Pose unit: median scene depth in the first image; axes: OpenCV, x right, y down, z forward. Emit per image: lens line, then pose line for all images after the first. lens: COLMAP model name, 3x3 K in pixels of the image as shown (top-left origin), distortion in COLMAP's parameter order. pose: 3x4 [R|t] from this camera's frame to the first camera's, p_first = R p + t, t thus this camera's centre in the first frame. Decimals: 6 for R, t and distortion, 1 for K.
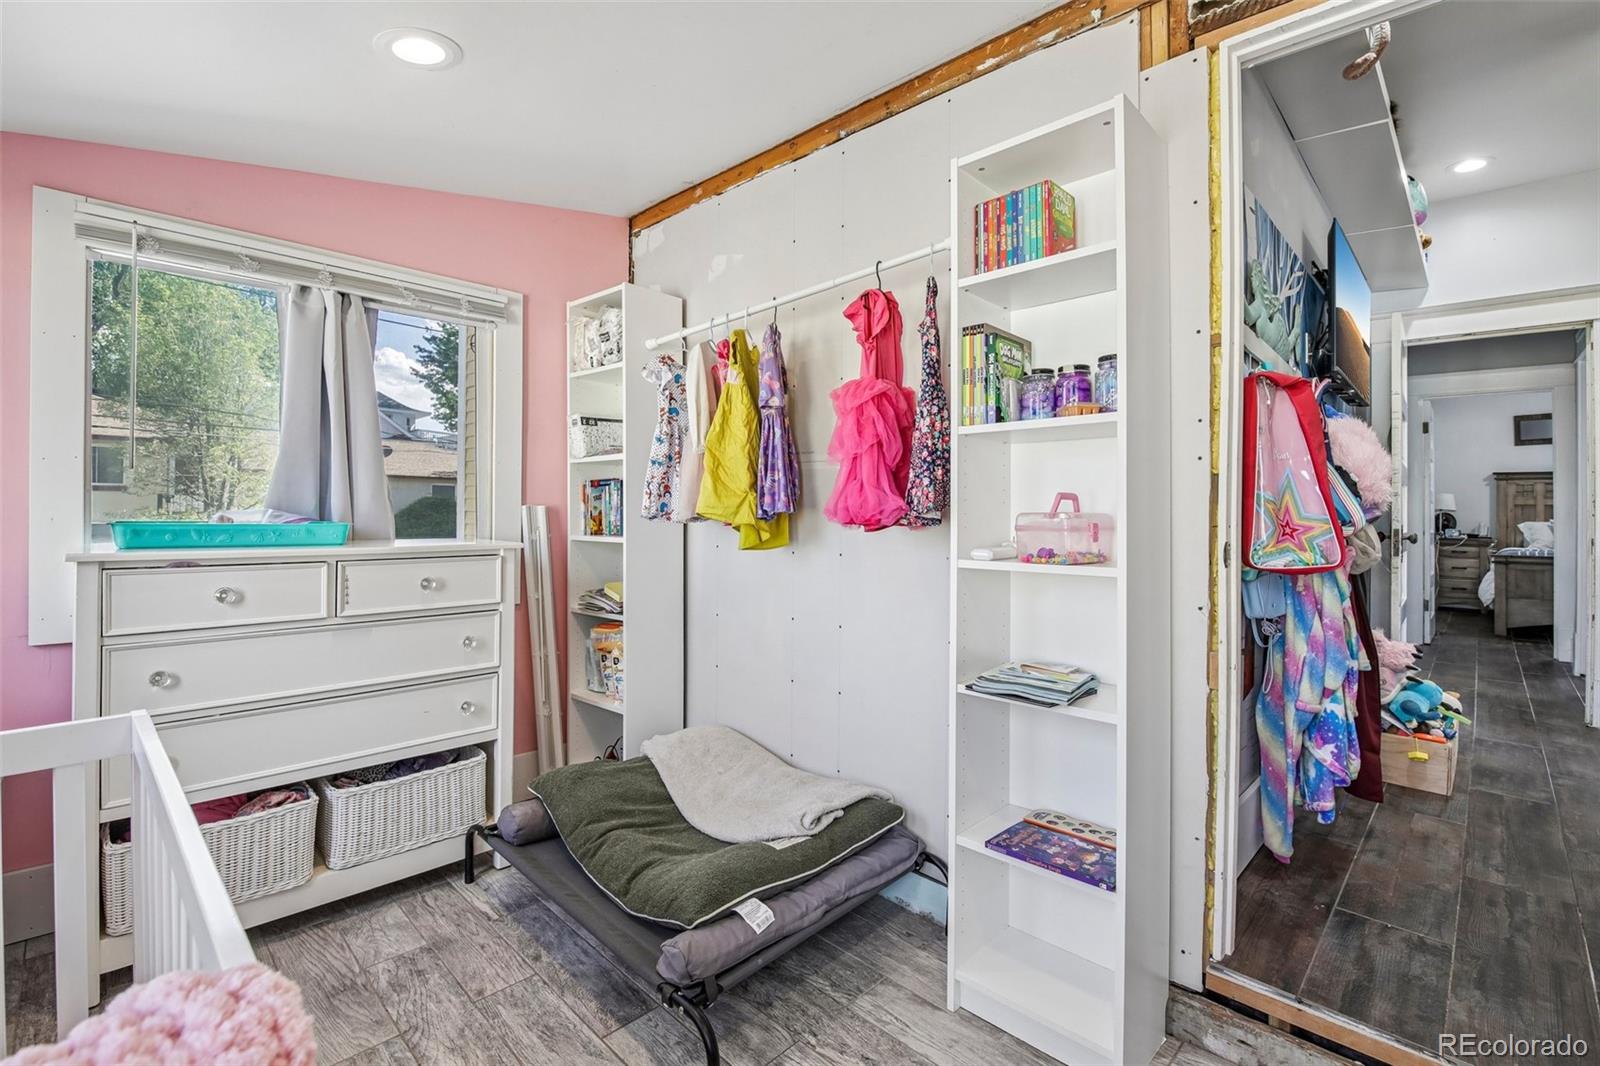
lens RADIAL K [[718.2, 0, 800.8], [0, 718.2, 551.4], [0, 0, 1]] dist [-0.011321, -0.000152]
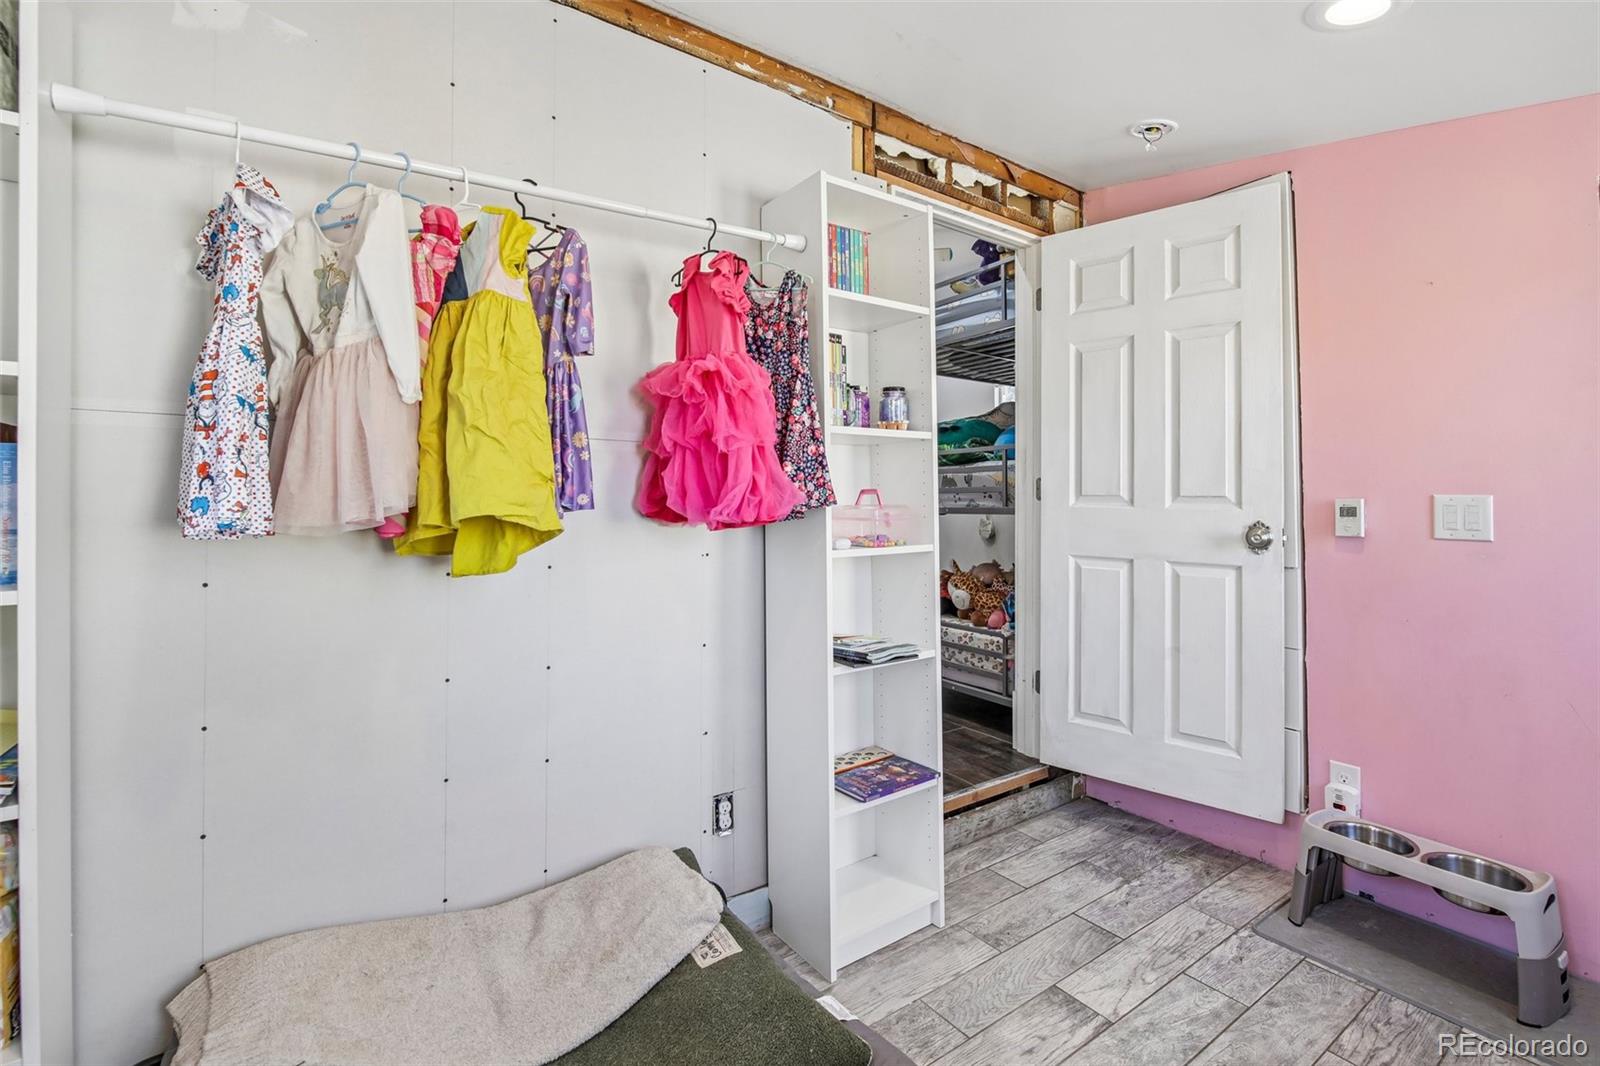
lens RADIAL K [[698.6, 0, 790.8], [0, 698.6, 519.8], [0, 0, 1]] dist [-0.007514, -0.007159]
pose [[0.203380, -0.039835, 0.978289, -0.859158], [0.060611, 0.997768, 0.028027, -0.071437], [-0.977222, 0.053595, 0.205341, 0.906320]]
